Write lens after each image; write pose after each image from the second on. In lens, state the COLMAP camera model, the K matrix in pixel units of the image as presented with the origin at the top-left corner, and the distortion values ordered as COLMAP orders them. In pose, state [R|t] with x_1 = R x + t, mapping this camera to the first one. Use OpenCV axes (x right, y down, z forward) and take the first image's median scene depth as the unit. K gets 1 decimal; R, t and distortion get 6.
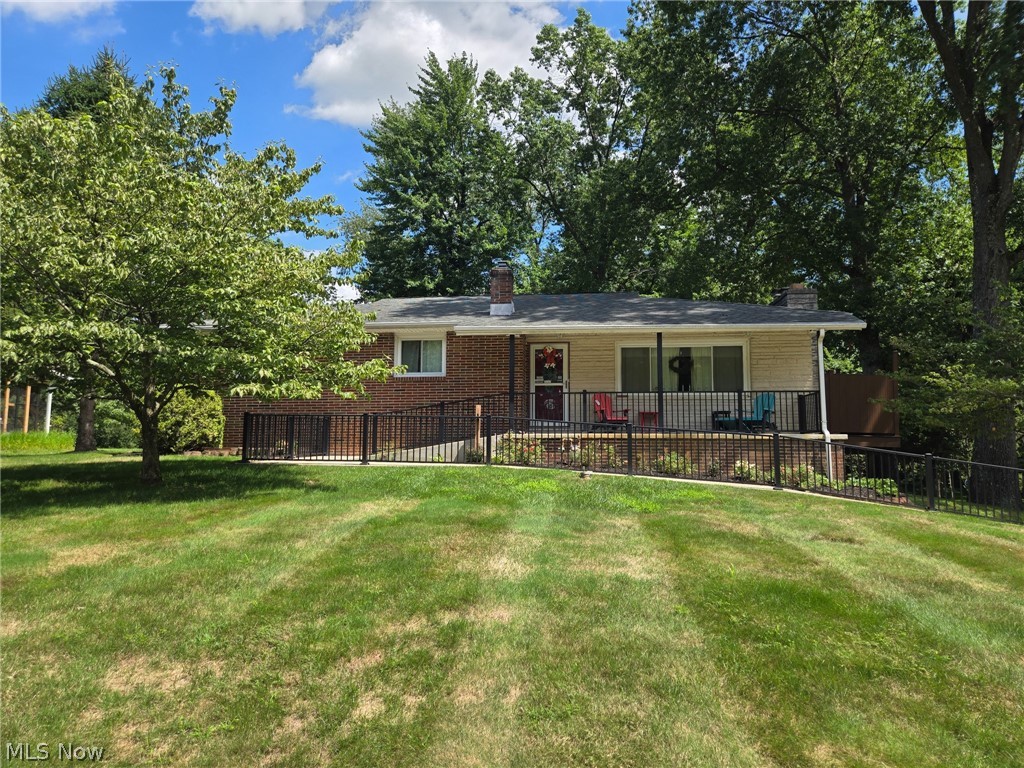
lens RADIAL K [[687.0, 0, 512.0], [0, 687.0, 384.0], [0, 0, 1]] dist [-0.000073, -0.000061]
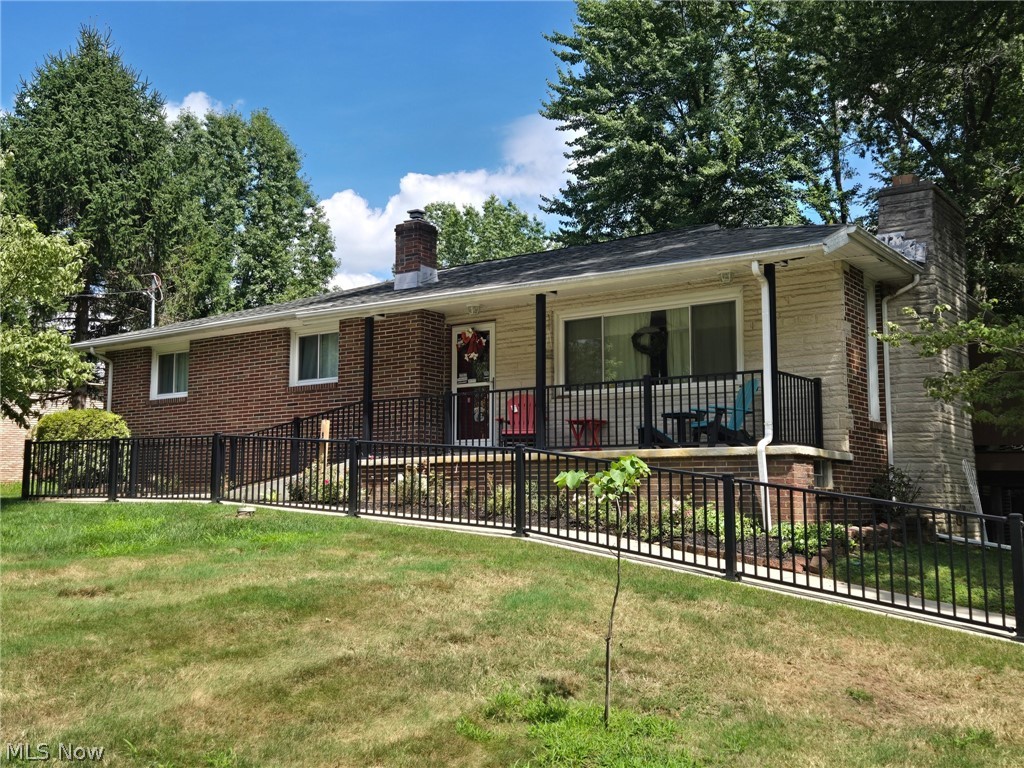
lens RADIAL K [[987.6, 0, 512.0], [0, 987.6, 384.0], [0, 0, 1]] dist [0.002285, 0.000635]
pose [[0.899454, -0.059336, -0.432968, 0.514869], [0.060632, 0.998101, -0.010828, 0.013116], [0.432788, -0.016512, 0.901344, 0.142764]]
